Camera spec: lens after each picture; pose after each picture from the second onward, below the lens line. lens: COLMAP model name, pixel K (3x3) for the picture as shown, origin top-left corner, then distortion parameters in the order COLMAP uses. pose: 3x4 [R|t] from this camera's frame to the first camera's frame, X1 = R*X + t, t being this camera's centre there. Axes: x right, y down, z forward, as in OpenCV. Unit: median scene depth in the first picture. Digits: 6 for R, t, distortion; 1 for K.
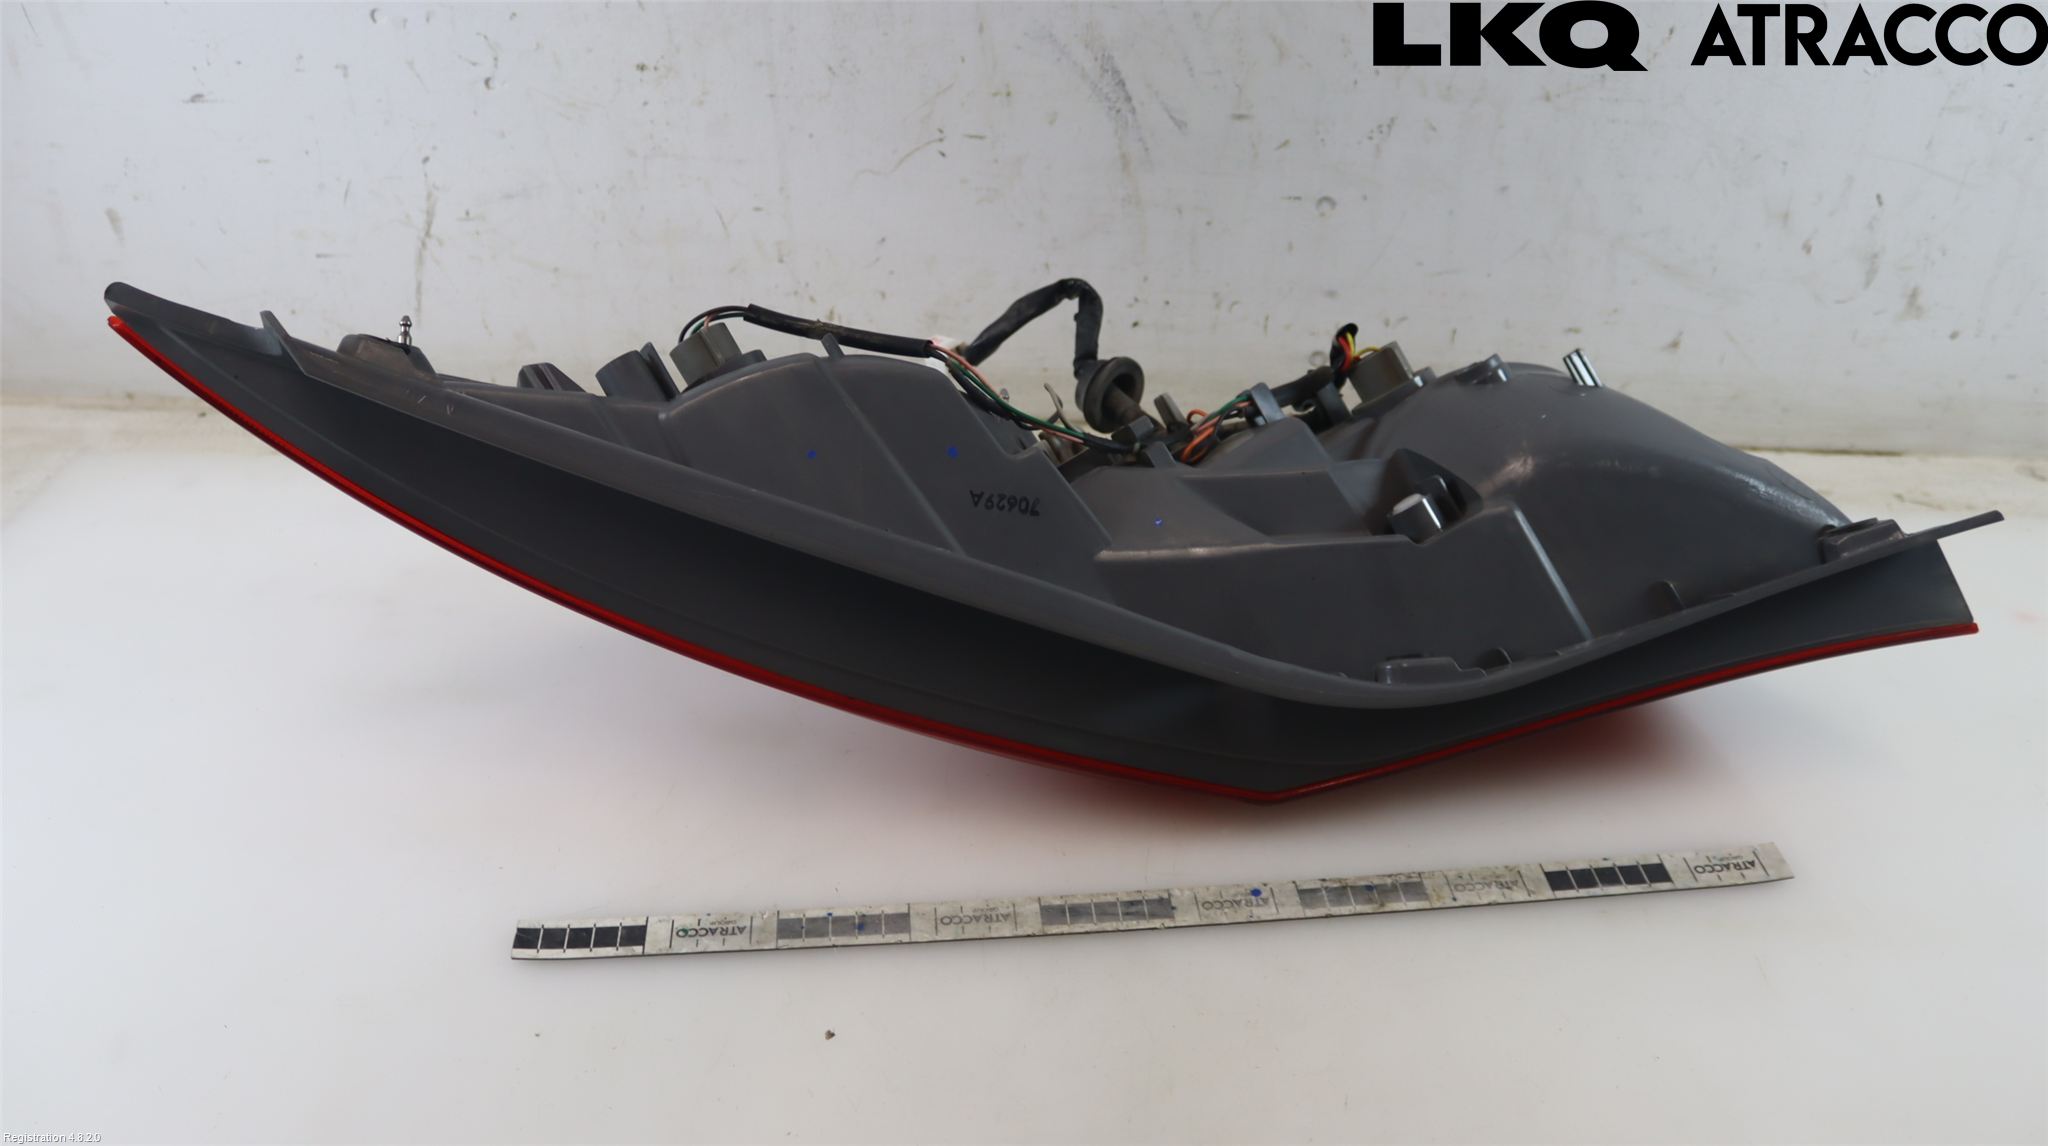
lens RADIAL K [[1727.0, 0, 894.0], [0, 1727.0, 576.9], [0, 0, 1]] dist [-0.093011, 0.097271]
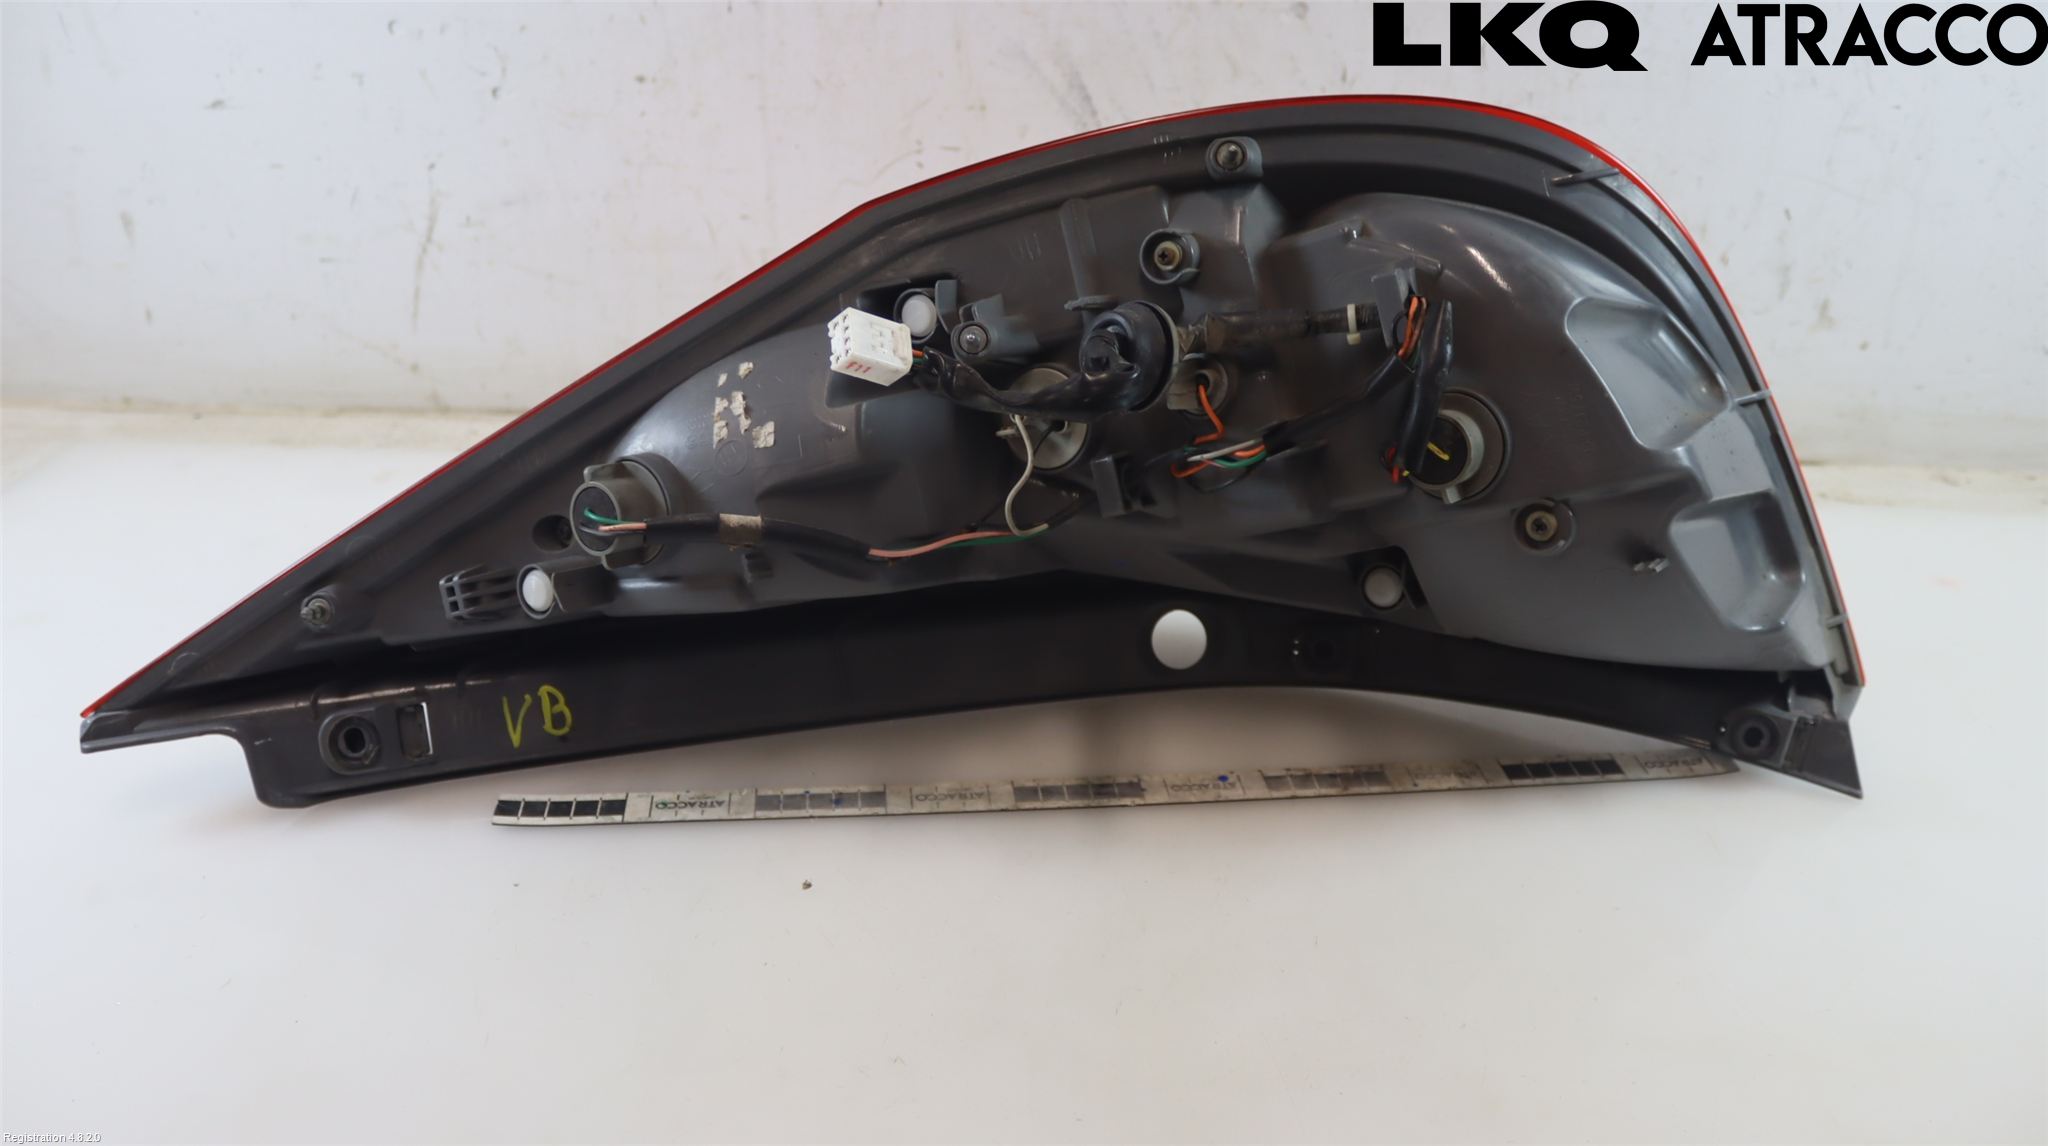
lens RADIAL K [[1727.0, 0, 894.0], [0, 1727.0, 576.9], [0, 0, 1]] dist [-0.093011, 0.097271]
pose [[0.999479, 0.018950, 0.026141, -0.014952], [-0.015152, 0.990243, -0.138526, 0.210253], [-0.028511, 0.138057, 0.990014, -0.029406]]
